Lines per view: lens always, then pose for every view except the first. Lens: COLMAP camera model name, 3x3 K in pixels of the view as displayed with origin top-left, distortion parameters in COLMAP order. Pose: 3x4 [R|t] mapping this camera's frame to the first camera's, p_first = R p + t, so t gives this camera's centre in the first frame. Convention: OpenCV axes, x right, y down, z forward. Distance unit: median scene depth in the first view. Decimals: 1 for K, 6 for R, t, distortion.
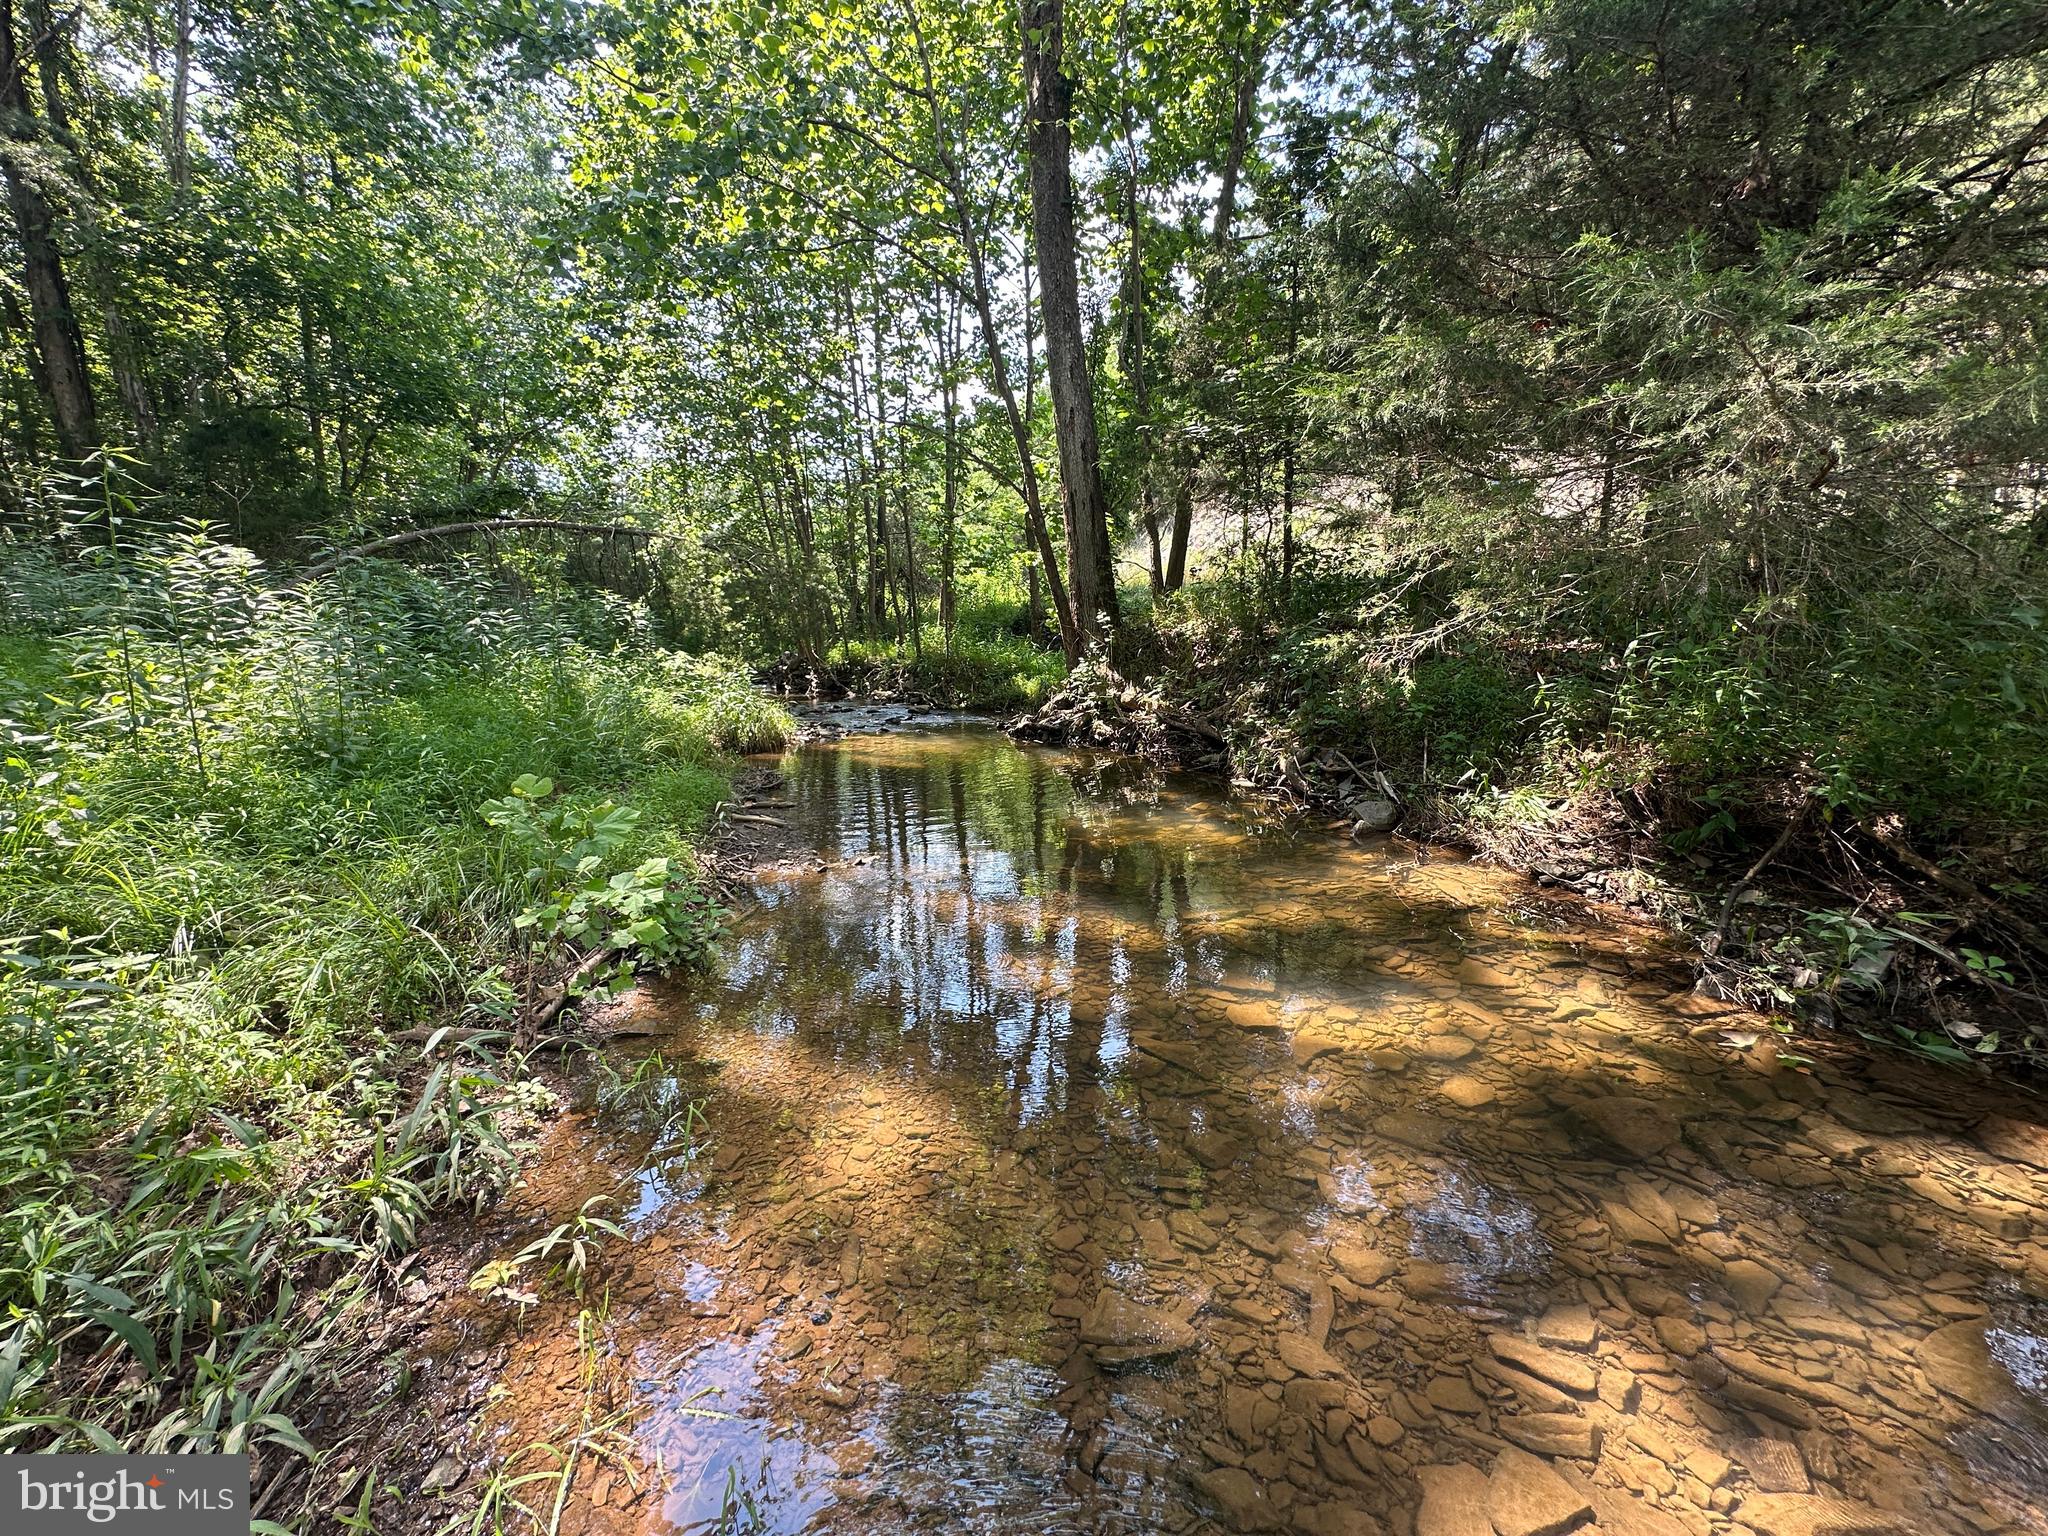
lens RADIAL K [[825.2, 0, 1025.7], [0, 825.2, 753.8], [0, 0, 1]] dist [-0.000961, 0.000513]
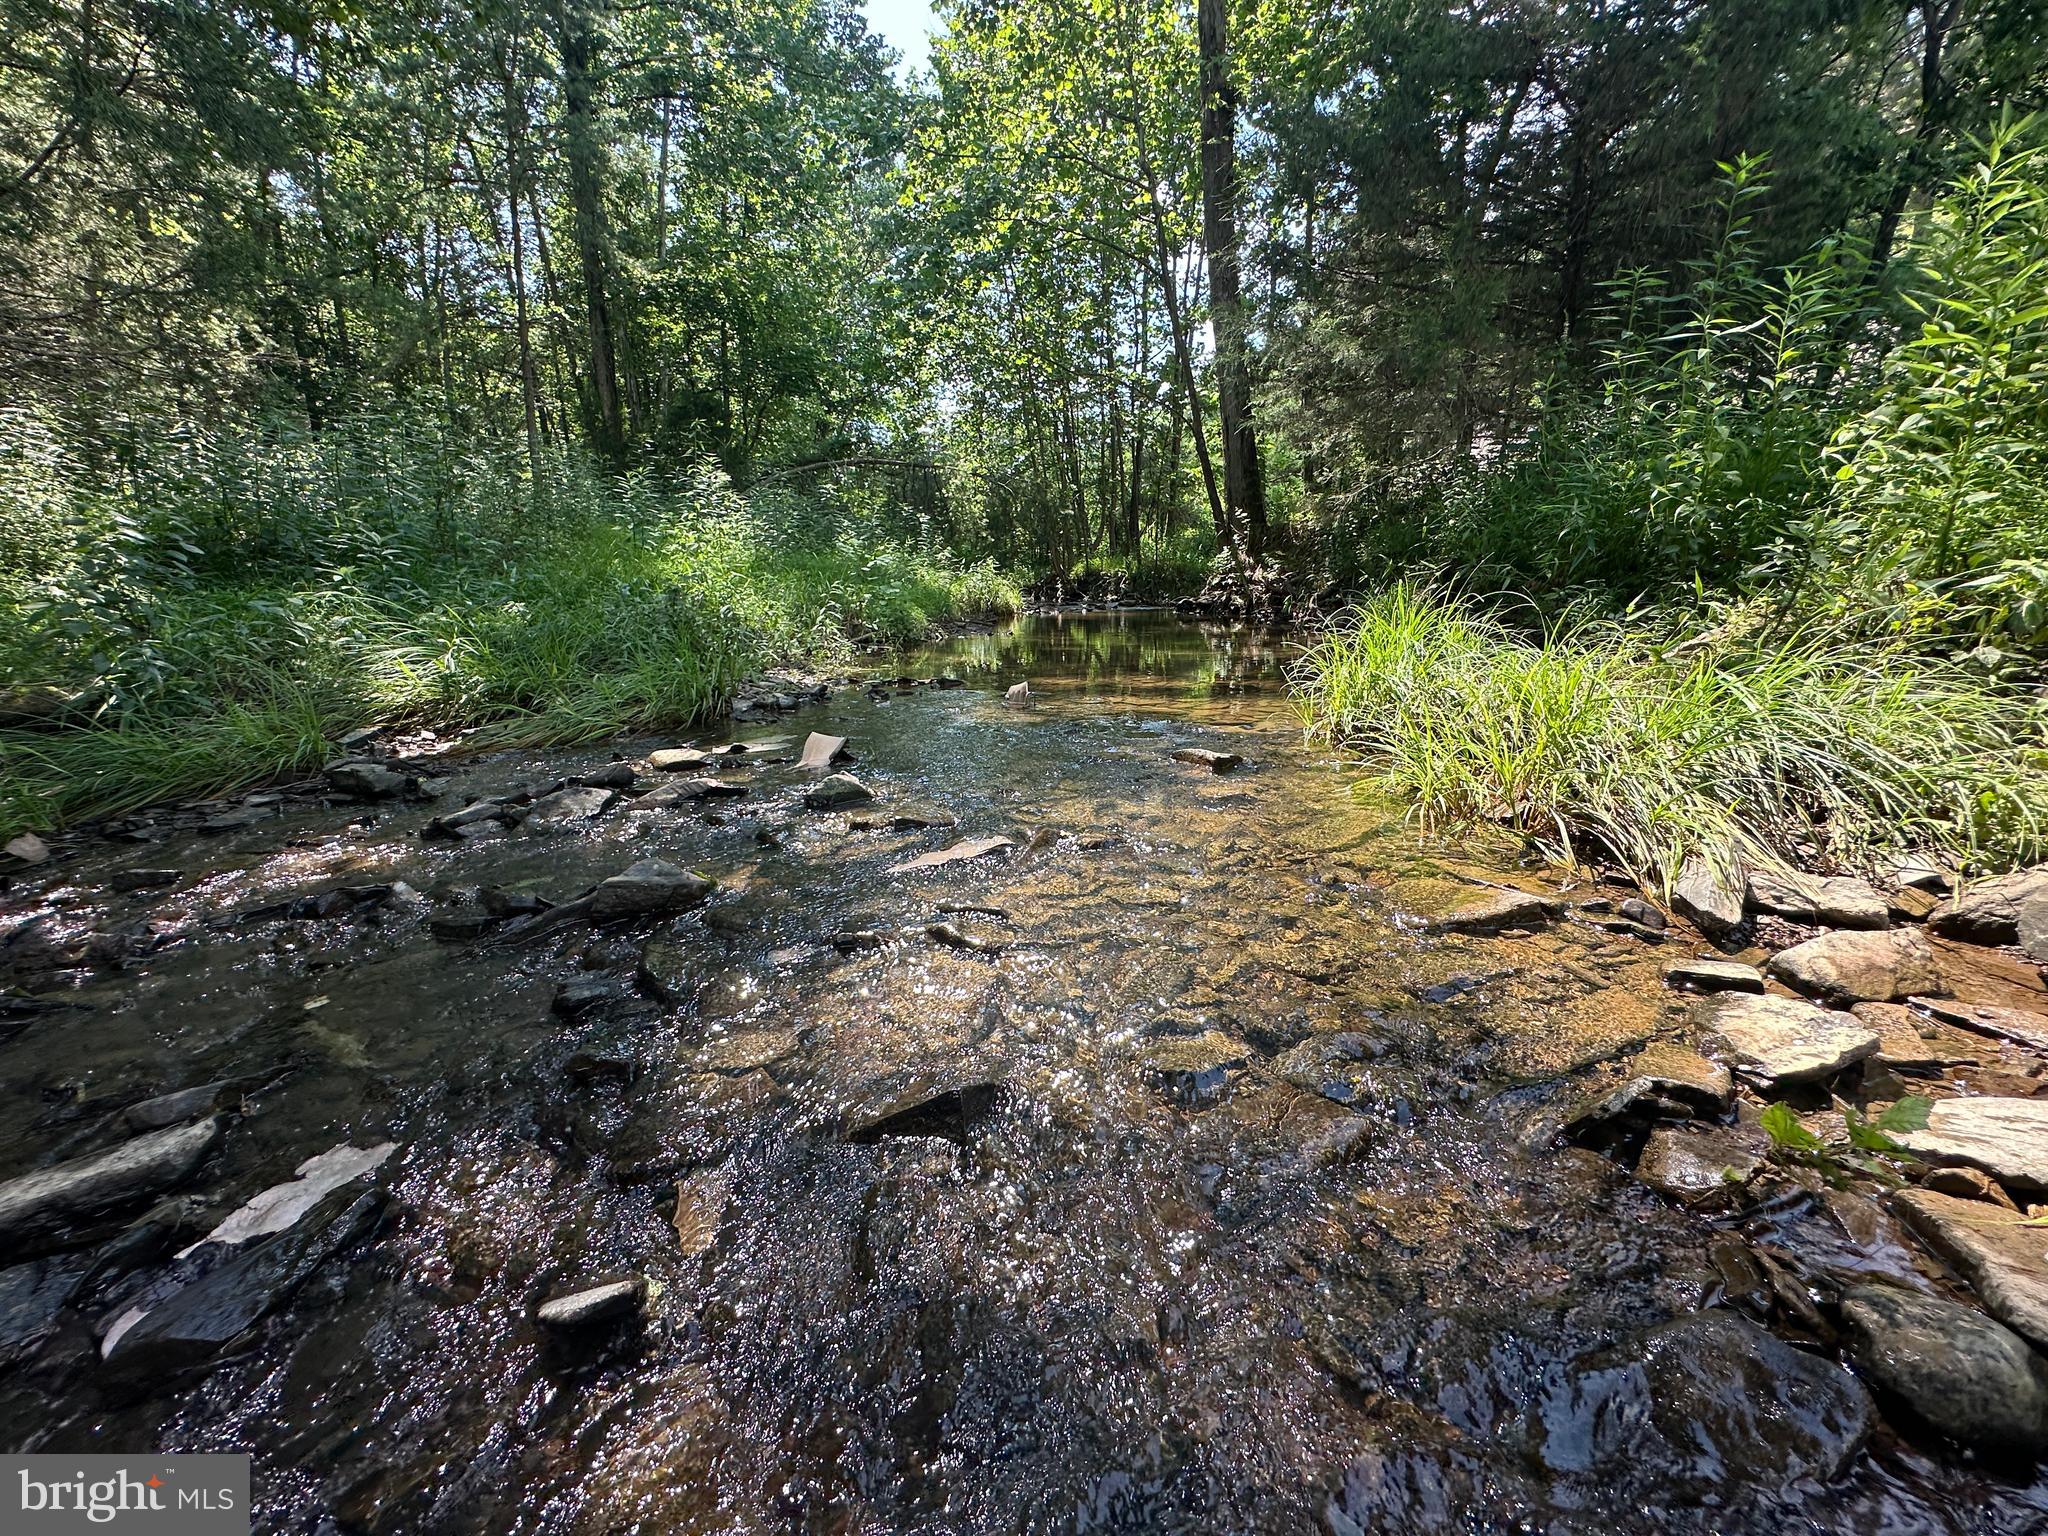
lens RADIAL K [[825.2, 0, 1020.4], [0, 825.2, 749.8], [0, 0, 1]] dist [-0.000961, 0.000513]
pose [[0.939869, 0.076933, -0.332757, 0.290690], [-0.057210, 0.995997, 0.068685, 0.174359], [0.336709, -0.045518, 0.940508, -0.465239]]
